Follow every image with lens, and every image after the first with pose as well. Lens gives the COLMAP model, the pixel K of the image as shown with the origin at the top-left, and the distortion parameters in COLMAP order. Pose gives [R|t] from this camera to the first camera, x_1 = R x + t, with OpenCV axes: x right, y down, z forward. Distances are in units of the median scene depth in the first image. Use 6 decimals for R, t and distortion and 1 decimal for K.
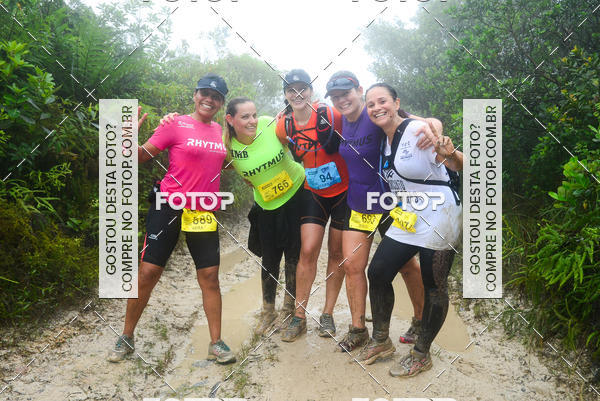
lens RADIAL K [[600.3, 0, 309.3], [0, 600.3, 213.7], [0, 0, 1]] dist [0.001923, 0.000000]
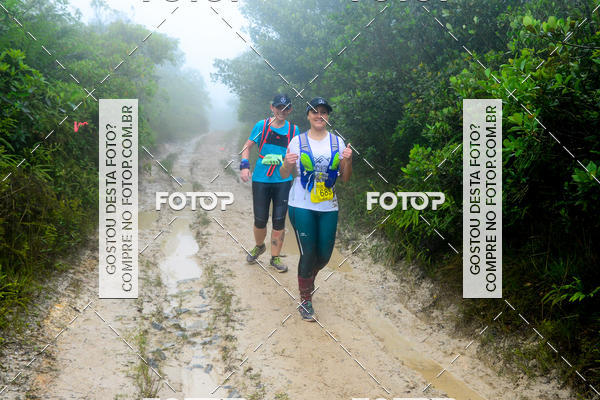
lens RADIAL K [[726.0, 0, 308.8], [0, 726.0, 208.9], [0, 0, 1]] dist [0.056528, 0.000000]
pose [[0.974042, -0.007688, 0.226235, -0.270005], [-0.003760, 0.998736, 0.050127, -0.026723], [-0.226335, -0.049676, 0.972782, -0.819691]]
